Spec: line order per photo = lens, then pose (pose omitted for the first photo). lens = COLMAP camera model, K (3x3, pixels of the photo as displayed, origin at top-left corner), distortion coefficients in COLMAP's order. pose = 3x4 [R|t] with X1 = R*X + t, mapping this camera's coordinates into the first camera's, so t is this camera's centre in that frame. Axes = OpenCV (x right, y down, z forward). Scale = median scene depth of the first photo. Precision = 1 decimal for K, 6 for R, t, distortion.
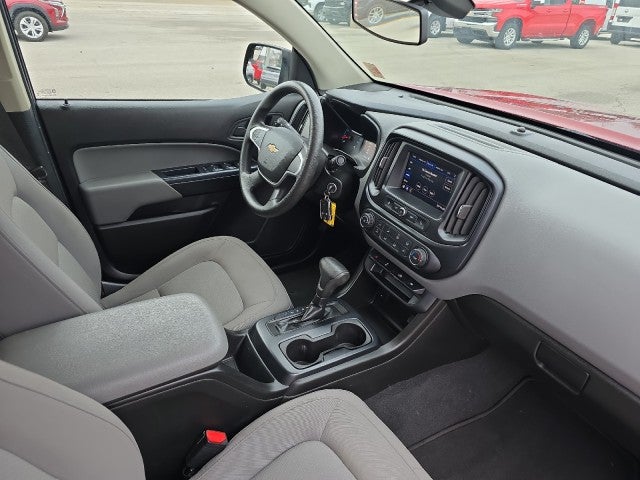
lens RADIAL K [[428.1, 0, 320.0], [0, 428.1, 238.2], [0, 0, 1]] dist [0.058018, -0.050978]
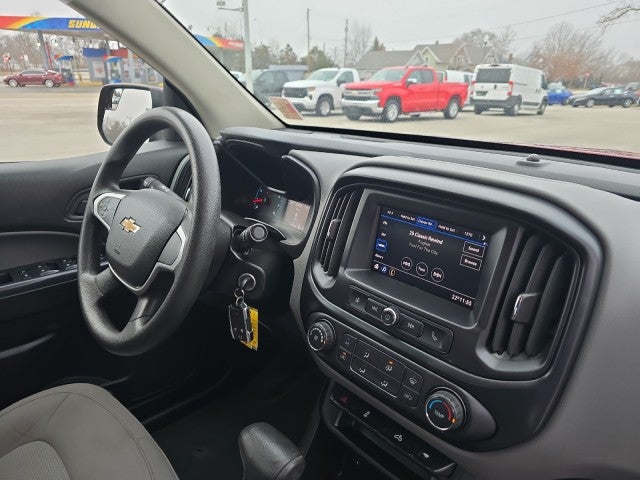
lens RADIAL K [[428.1, 0, 320.0], [0, 428.1, 238.2], [0, 0, 1]] dist [0.058018, -0.050978]
pose [[0.972610, -0.106715, 0.206497, 0.010501], [0.140656, 0.977475, -0.157347, -0.072599], [-0.185054, 0.182082, 0.965713, 0.428953]]
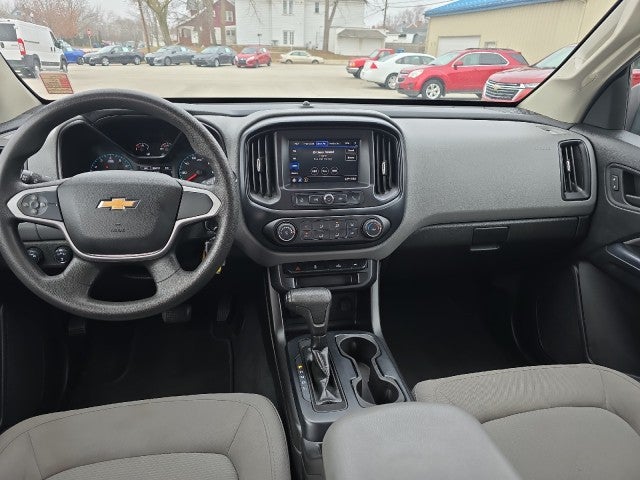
lens RADIAL K [[428.1, 0, 320.0], [0, 428.1, 238.2], [0, 0, 1]] dist [0.058018, -0.050978]
pose [[0.350413, -0.412412, 0.840908, -0.539052], [0.470484, 0.853843, 0.222702, -0.175436], [-0.809849, 0.317596, 0.493232, 0.510194]]
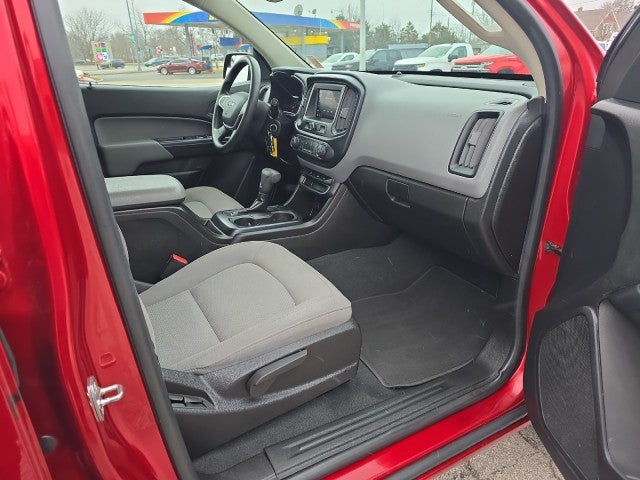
lens RADIAL K [[428.1, 0, 320.0], [0, 428.1, 238.2], [0, 0, 1]] dist [0.058018, -0.050978]
pose [[0.997597, -0.049607, -0.048363, 0.231338], [0.042204, 0.988732, -0.143627, 0.450064], [0.054943, 0.141241, 0.988449, -0.326398]]
